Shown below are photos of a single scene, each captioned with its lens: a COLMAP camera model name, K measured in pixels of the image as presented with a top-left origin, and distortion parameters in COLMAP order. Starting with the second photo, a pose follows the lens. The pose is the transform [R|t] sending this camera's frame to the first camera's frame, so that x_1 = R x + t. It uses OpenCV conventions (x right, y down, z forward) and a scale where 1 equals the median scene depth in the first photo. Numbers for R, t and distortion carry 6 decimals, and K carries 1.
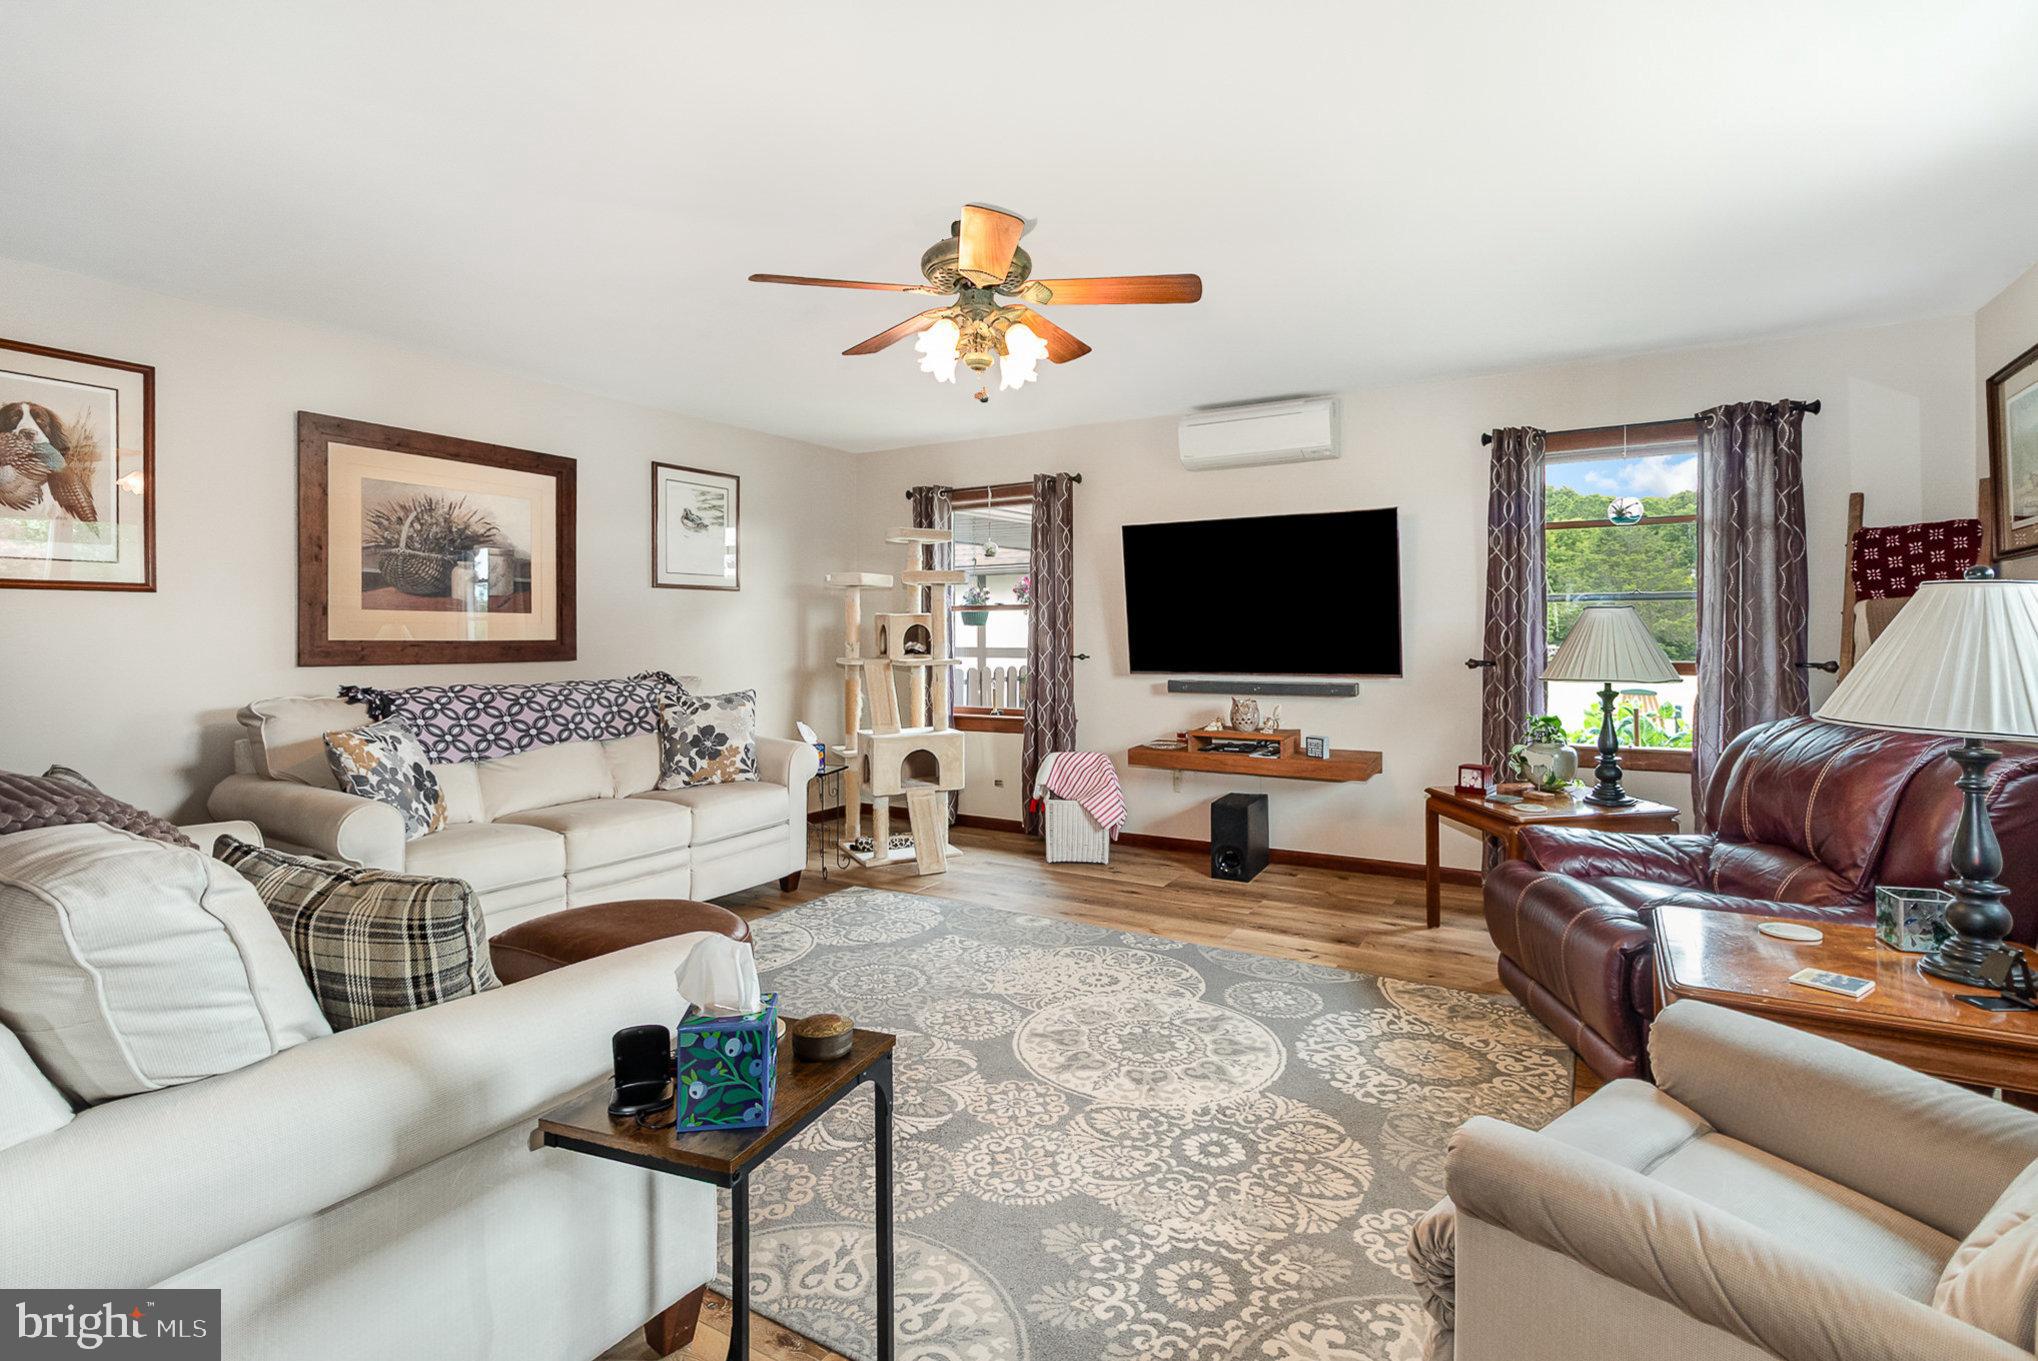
lens RADIAL K [[950.6, 0, 1045.9], [0, 950.6, 659.1], [0, 0, 1]] dist [-0.000321, -0.000009]
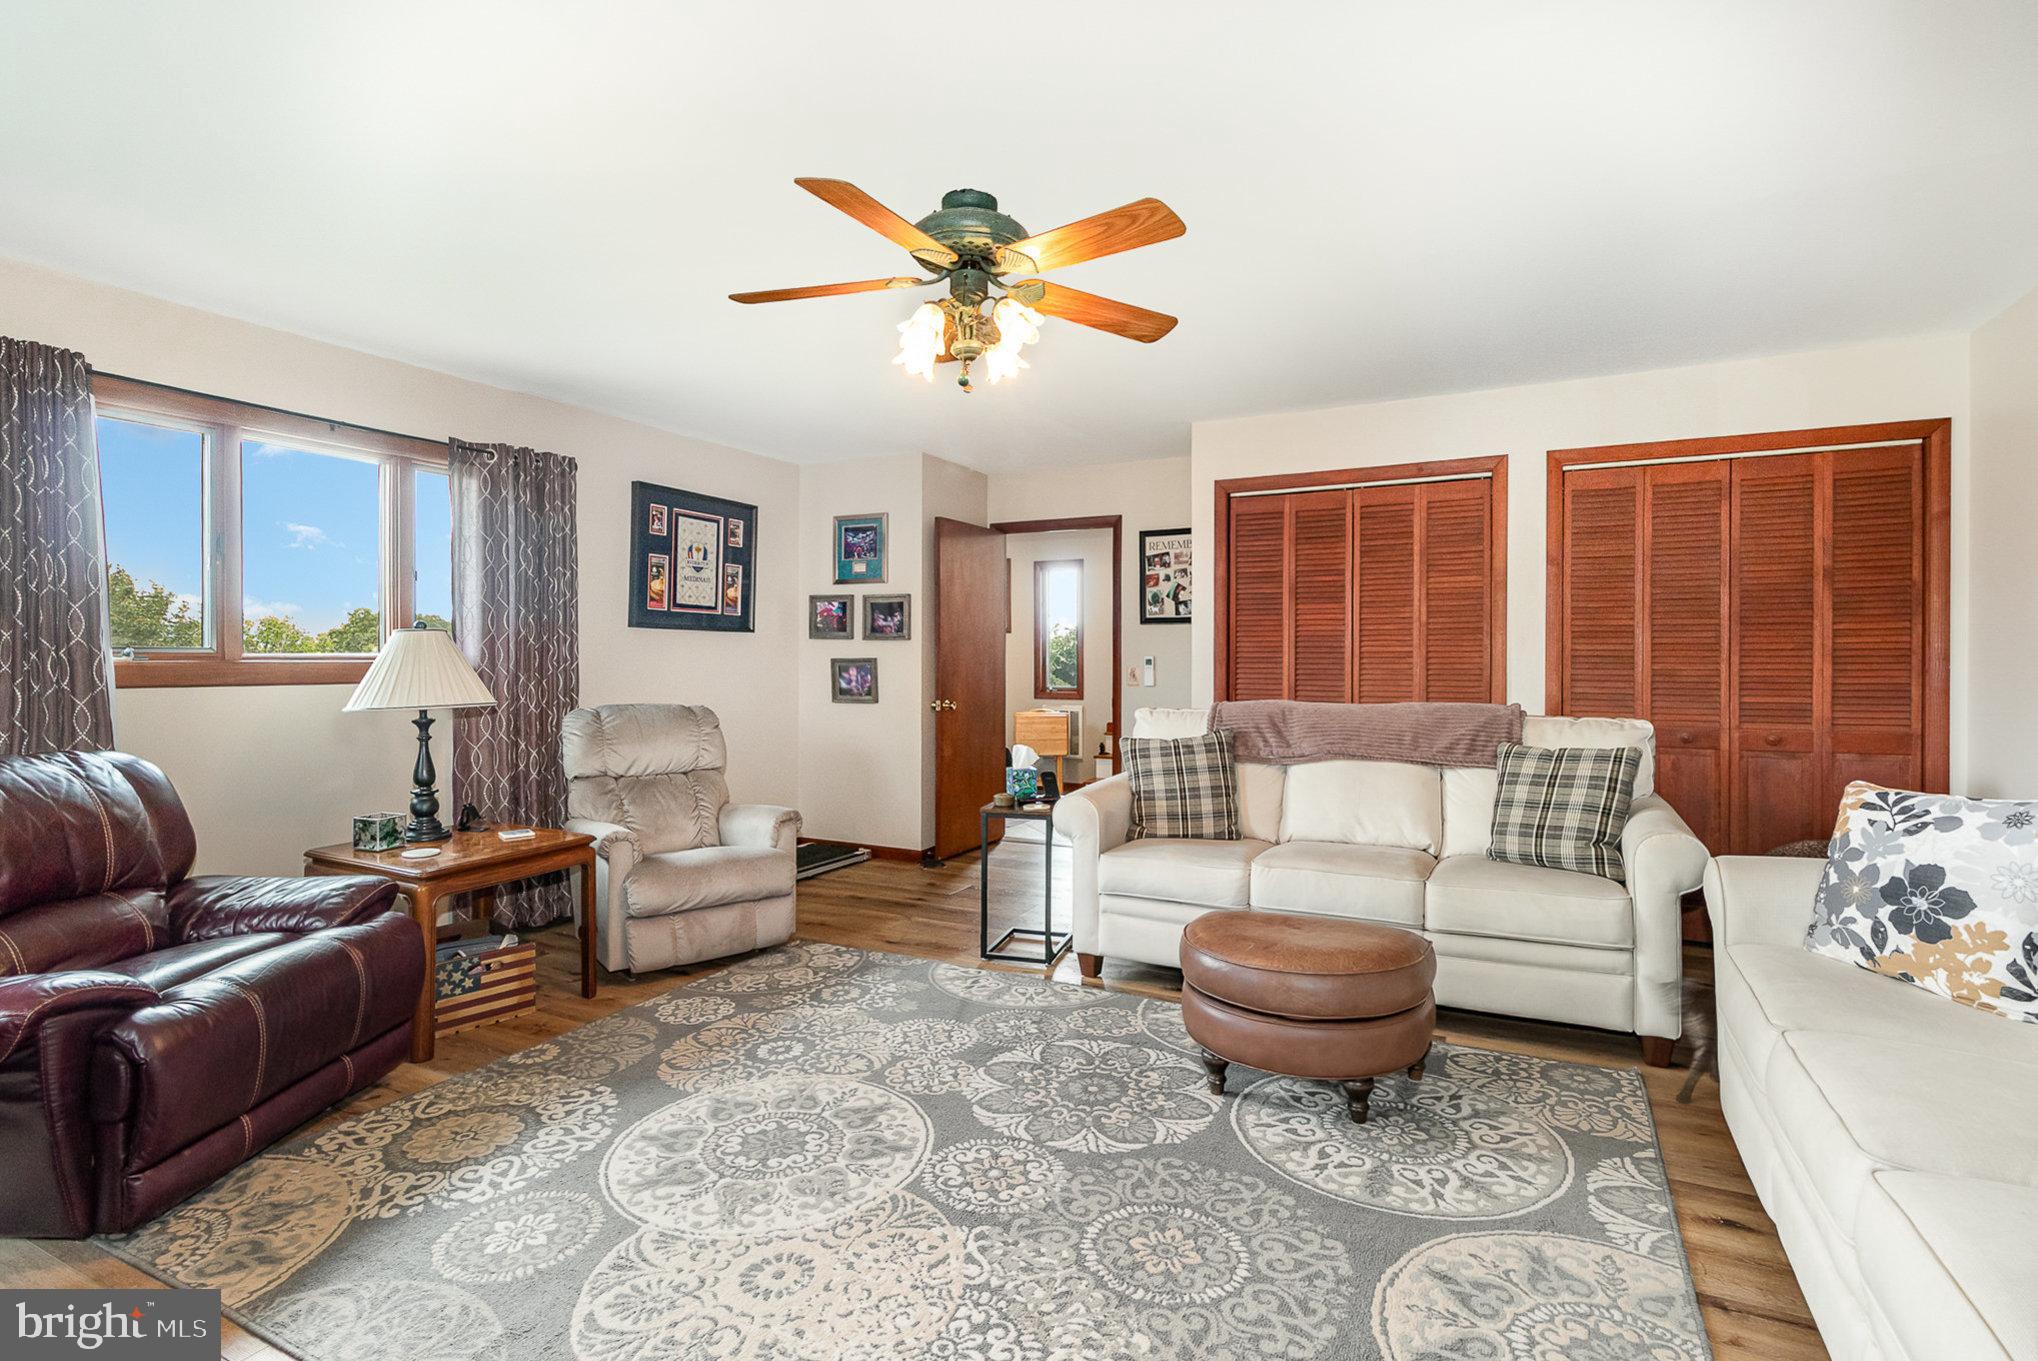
lens RADIAL K [[950.6, 0, 1045.9], [0, 950.6, 659.1], [0, 0, 1]] dist [-0.000321, -0.000009]
pose [[-0.997075, 0.006016, -0.076190, -0.076082], [0.003521, 0.999454, 0.032844, -0.053255], [0.076346, 0.032479, -0.996552, 1.935777]]
